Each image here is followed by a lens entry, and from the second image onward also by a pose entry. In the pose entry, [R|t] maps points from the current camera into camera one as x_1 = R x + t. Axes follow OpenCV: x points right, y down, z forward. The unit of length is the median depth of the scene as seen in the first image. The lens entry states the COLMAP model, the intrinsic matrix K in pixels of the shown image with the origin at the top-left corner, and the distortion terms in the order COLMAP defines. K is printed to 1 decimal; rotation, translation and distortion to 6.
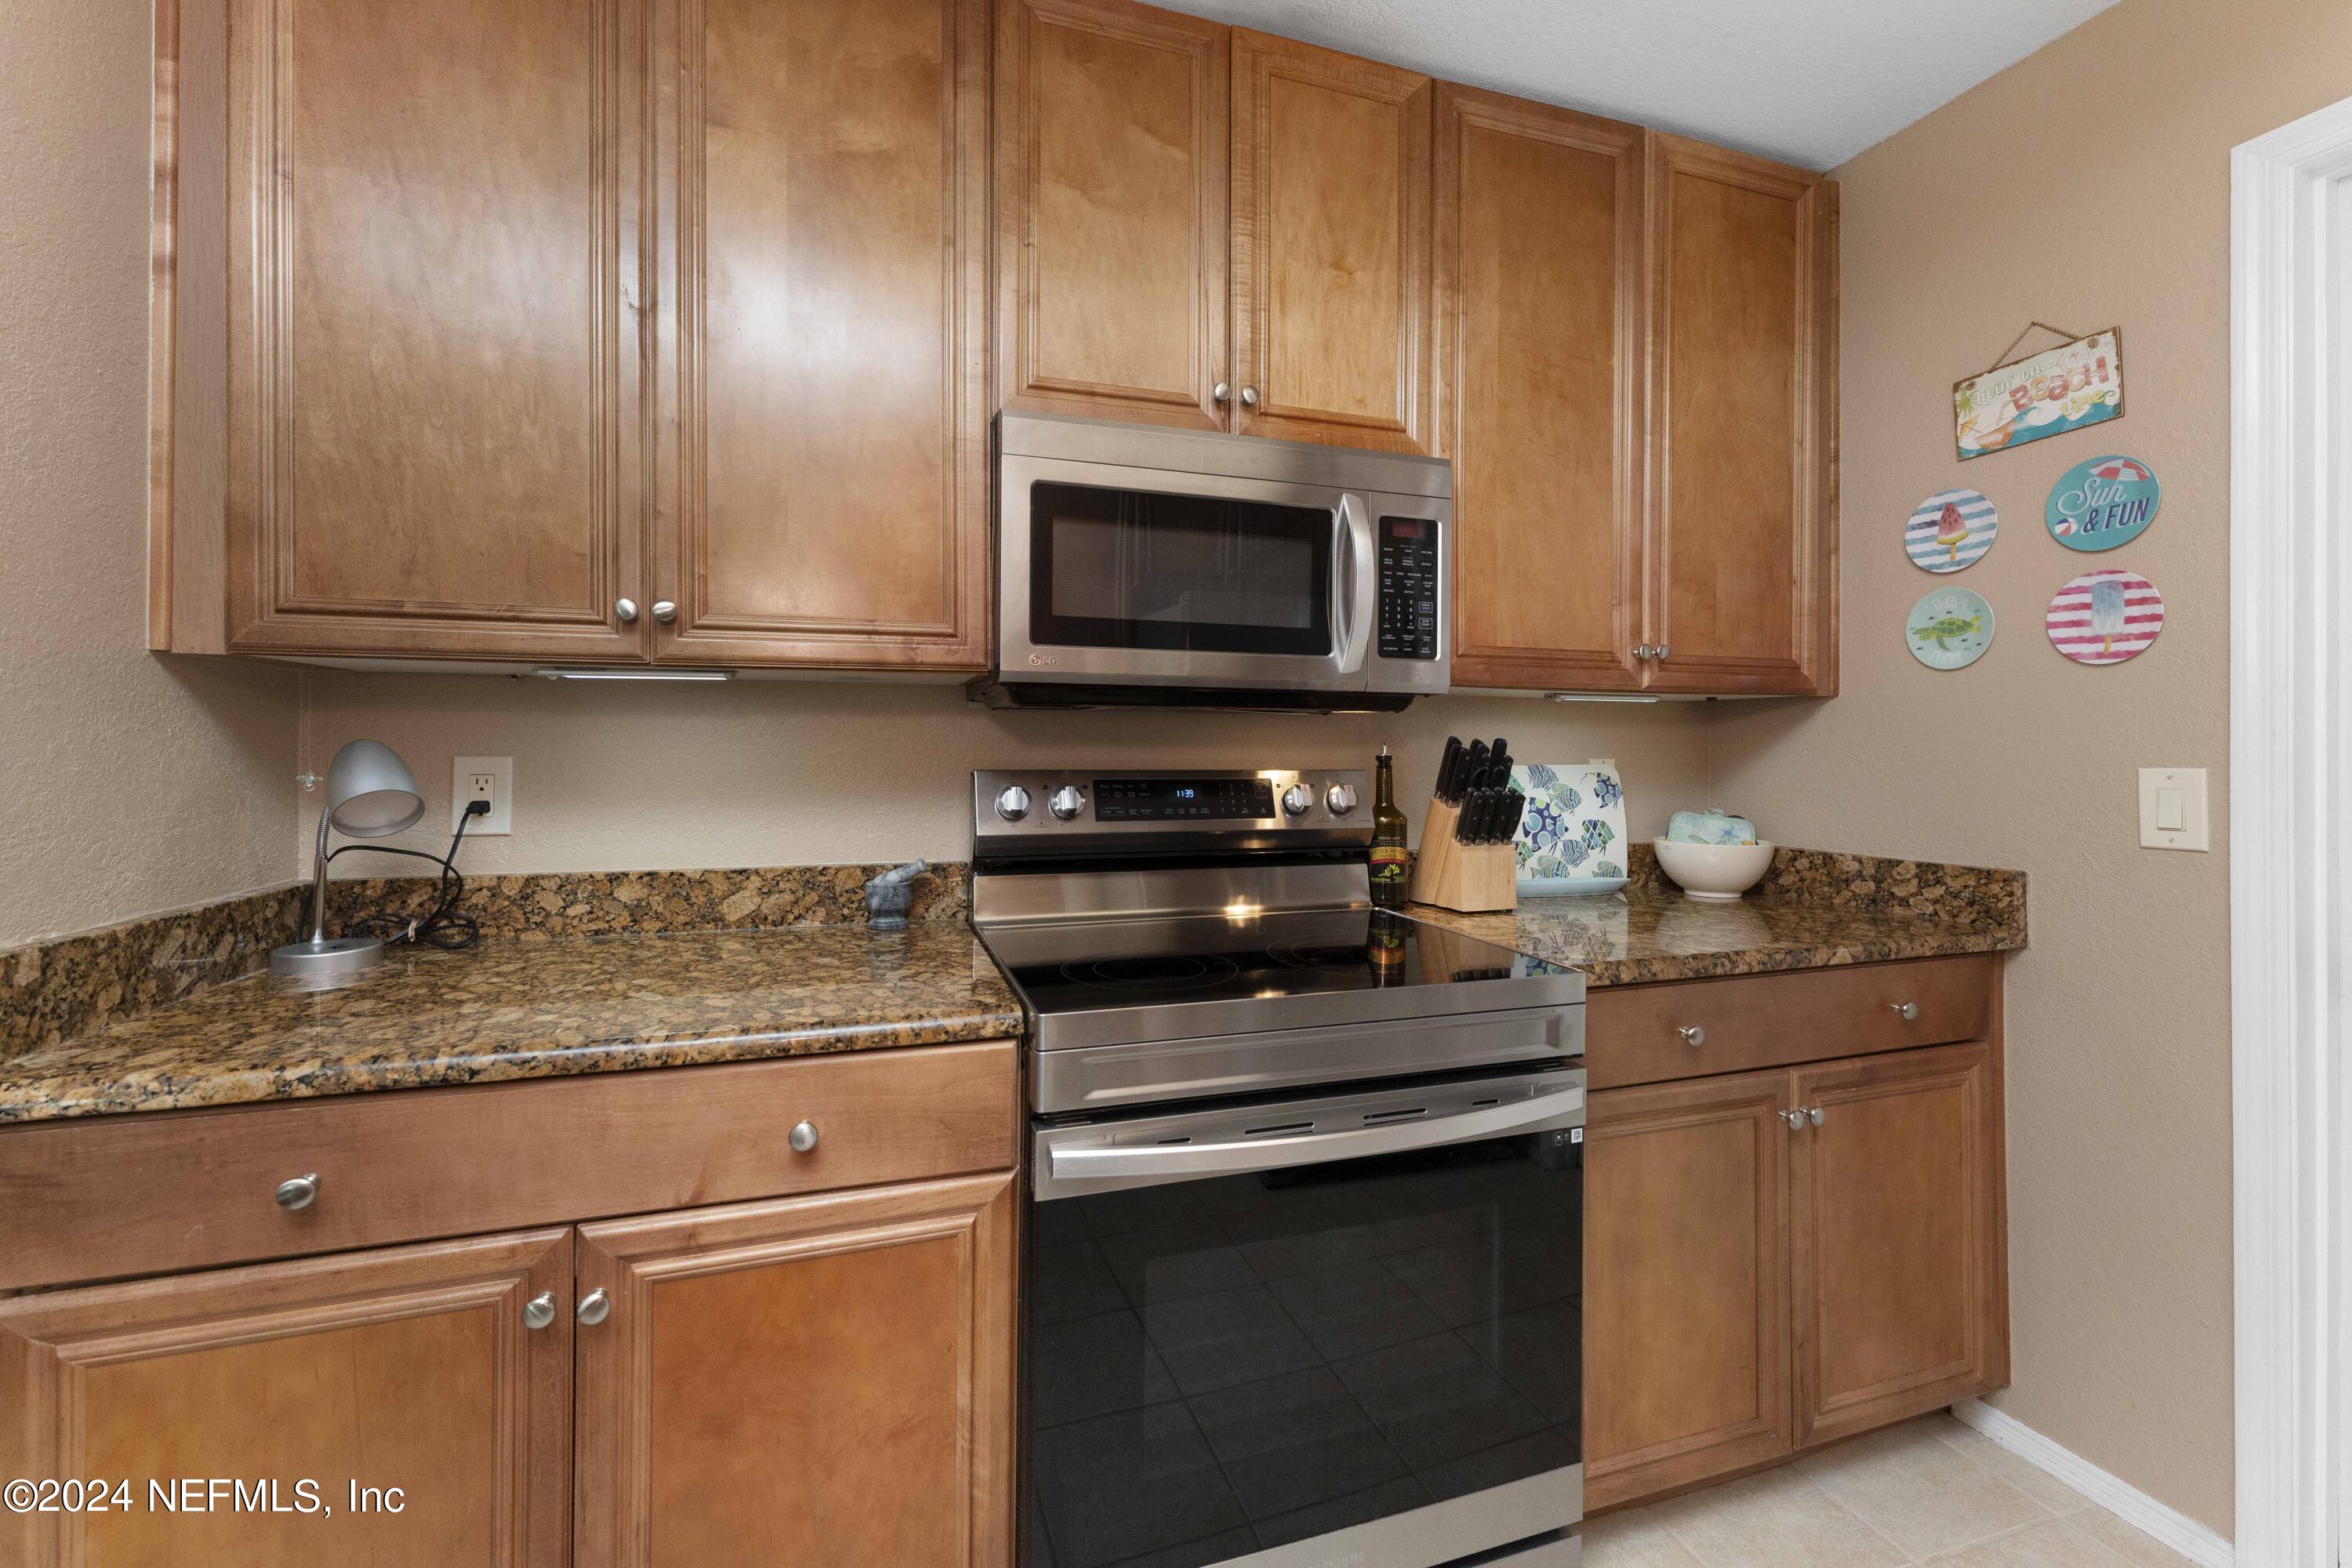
lens RADIAL K [[941.3, 0, 1158.2], [0, 941.3, 749.3], [0, 0, 1]] dist [-0.000244, 0.000107]
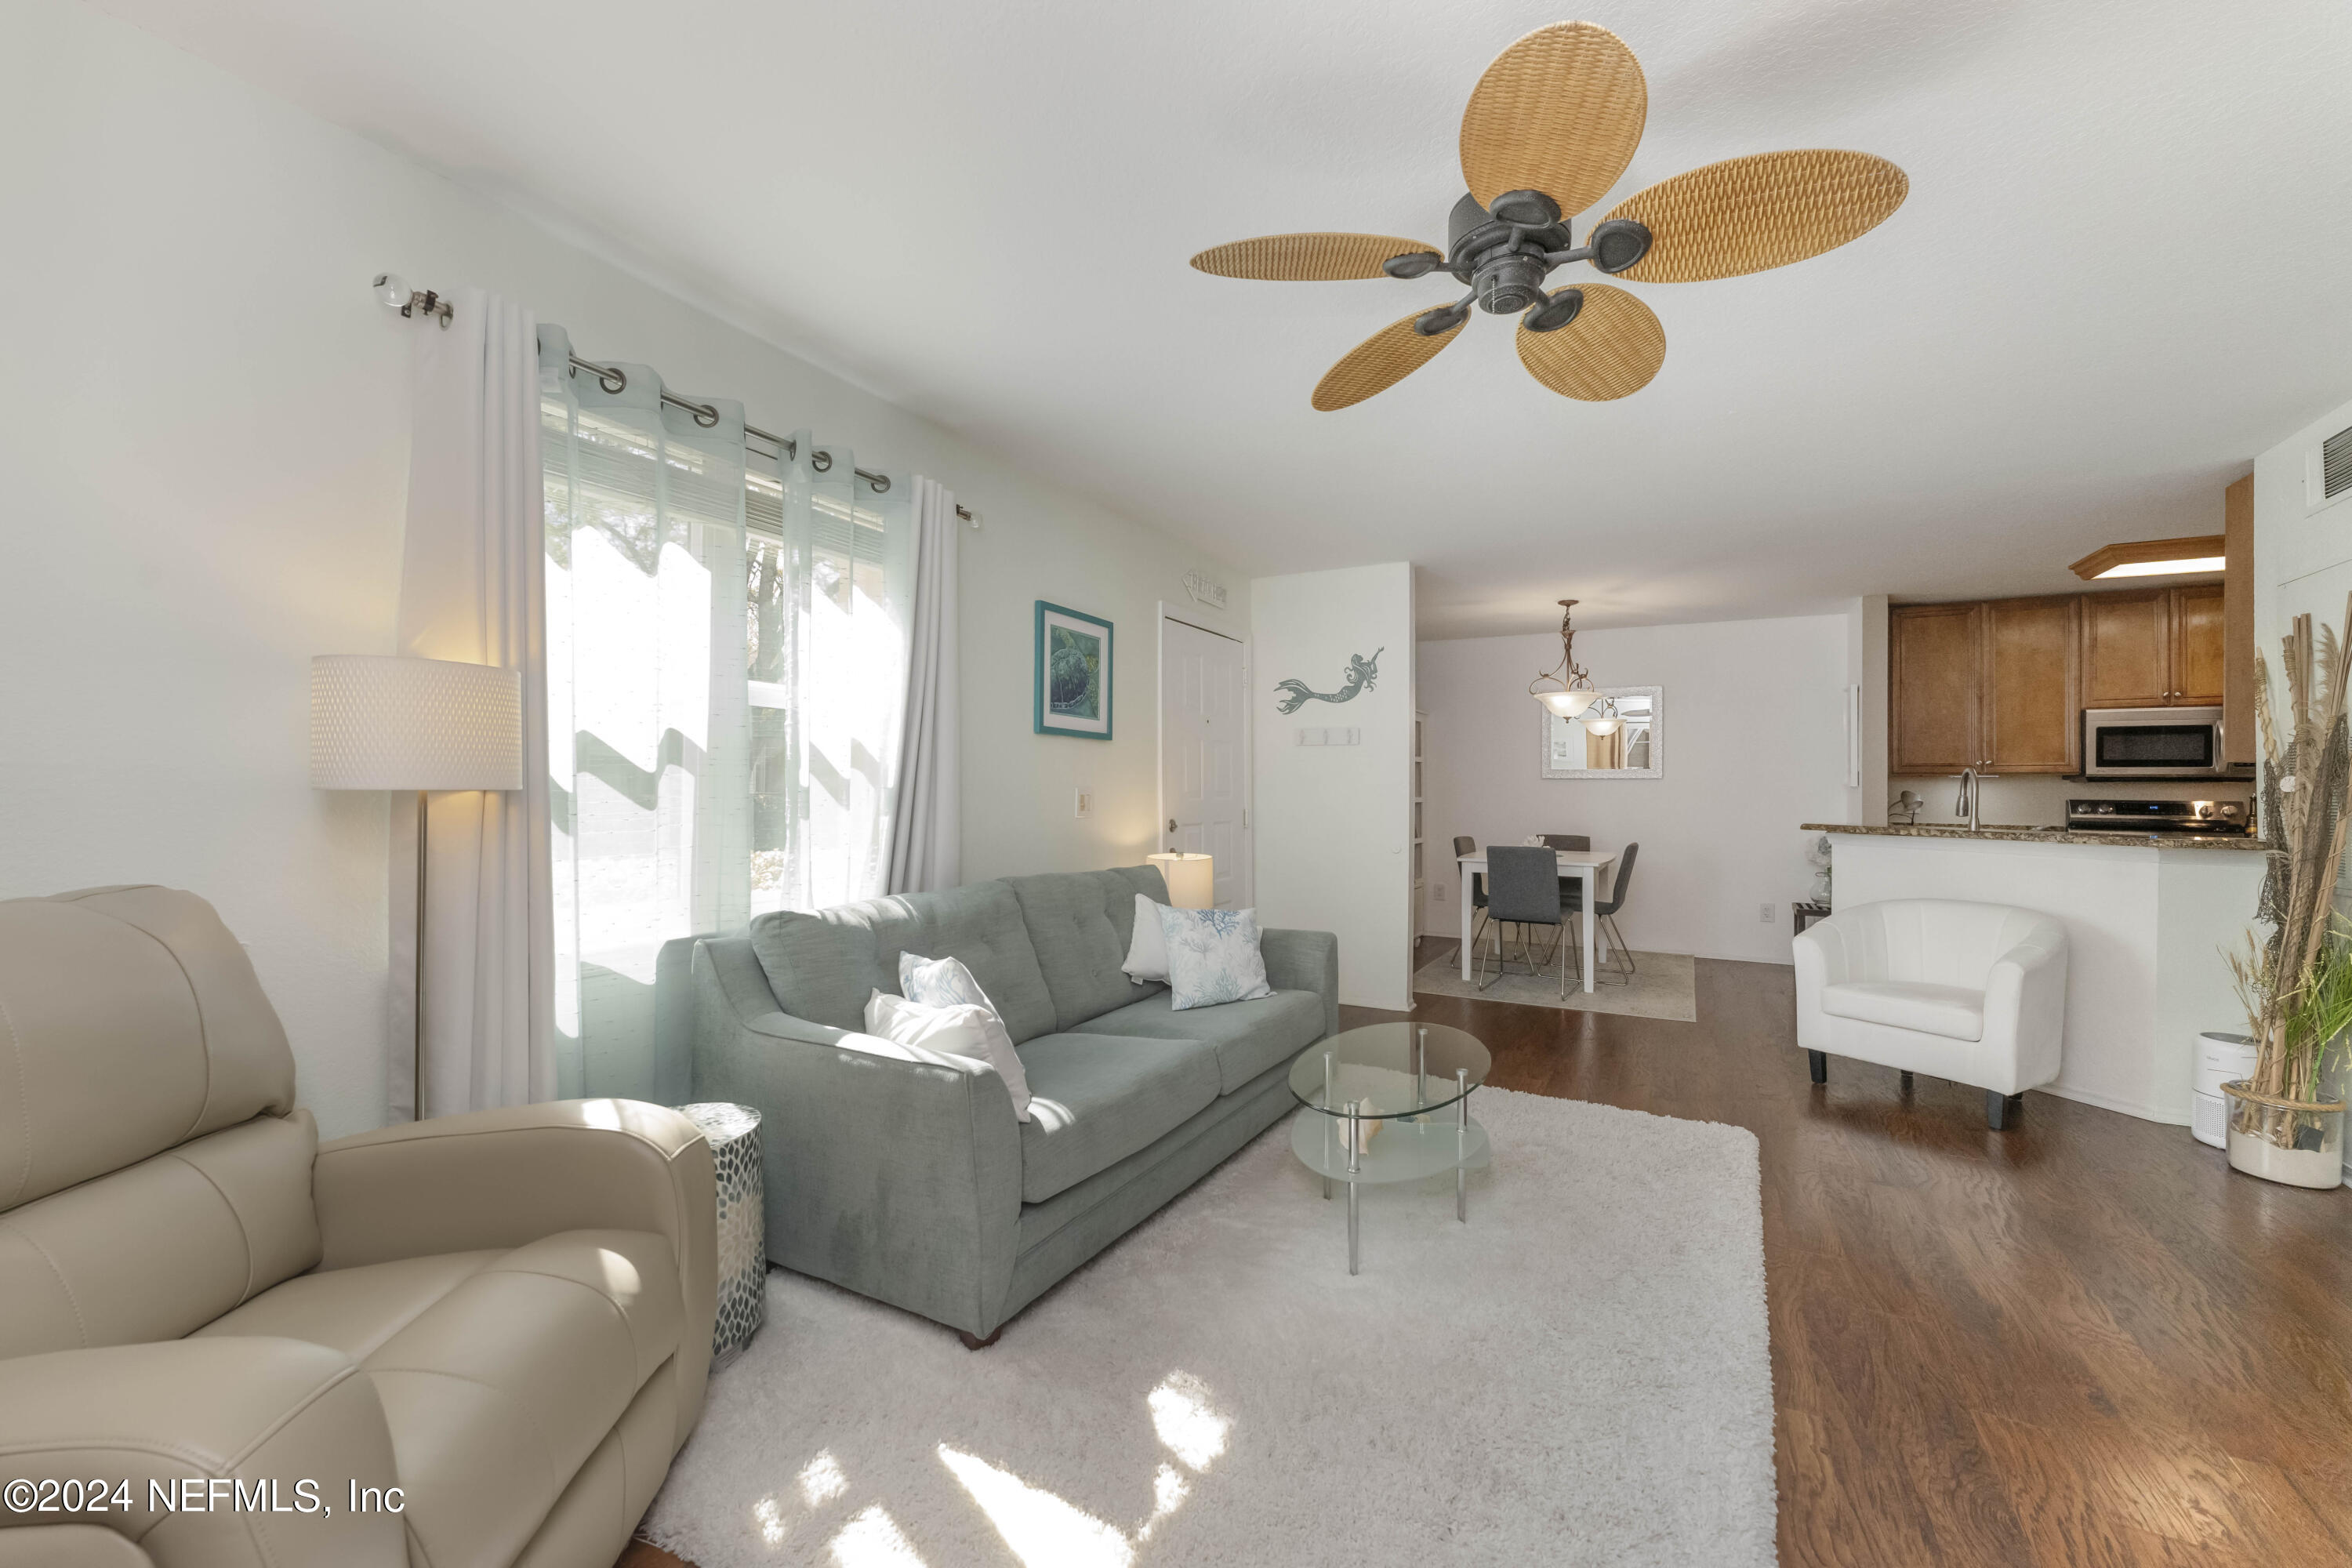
lens RADIAL K [[941.3, 0, 1193.0], [0, 941.3, 780.7], [0, 0, 1]] dist [-0.000244, 0.000107]
pose [[0.698774, -0.004814, -0.715326, 0.039718], [-0.008799, 0.999844, -0.015324, 0.038392], [0.715288, 0.017003, 0.698623, -4.151532]]
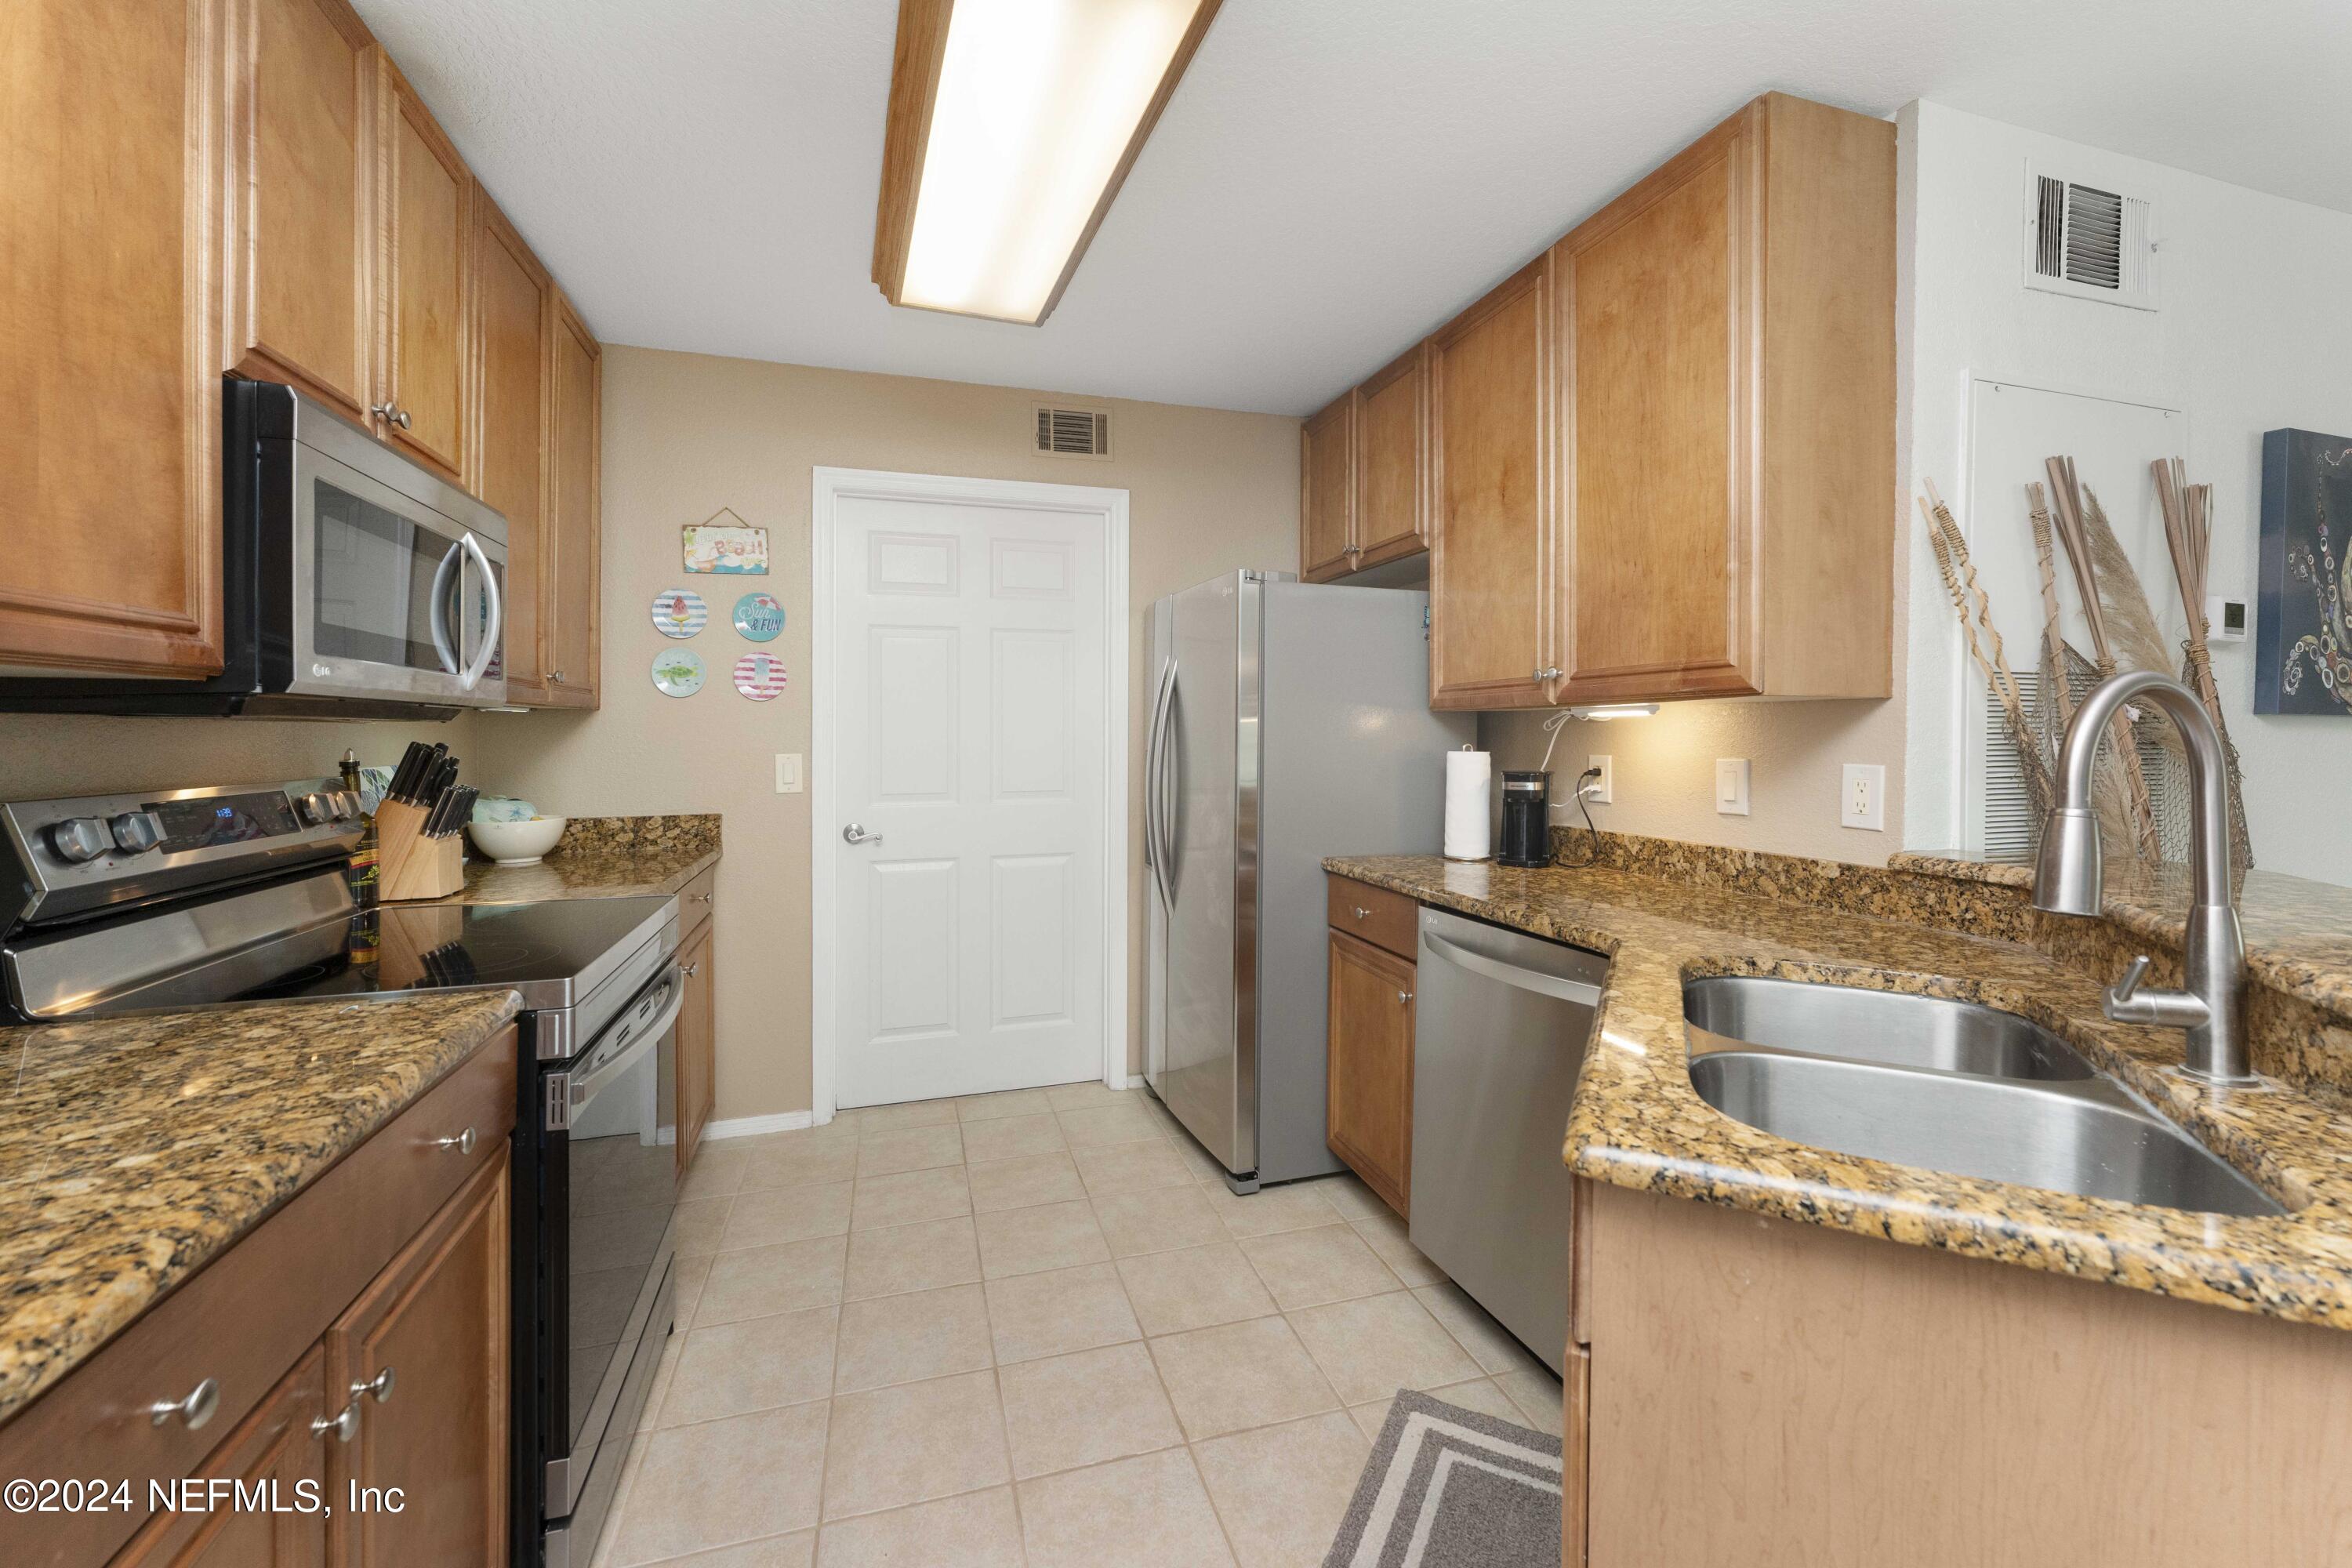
lens RADIAL K [[941.3, 0, 1196.3], [0, 941.3, 739.9], [0, 0, 1]] dist [-0.000244, 0.000107]
pose [[-0.009878, -0.013299, 0.999863, -0.904120], [0.002588, 0.999908, 0.013325, -0.031962], [-0.999948, 0.002719, -0.009842, 0.121633]]
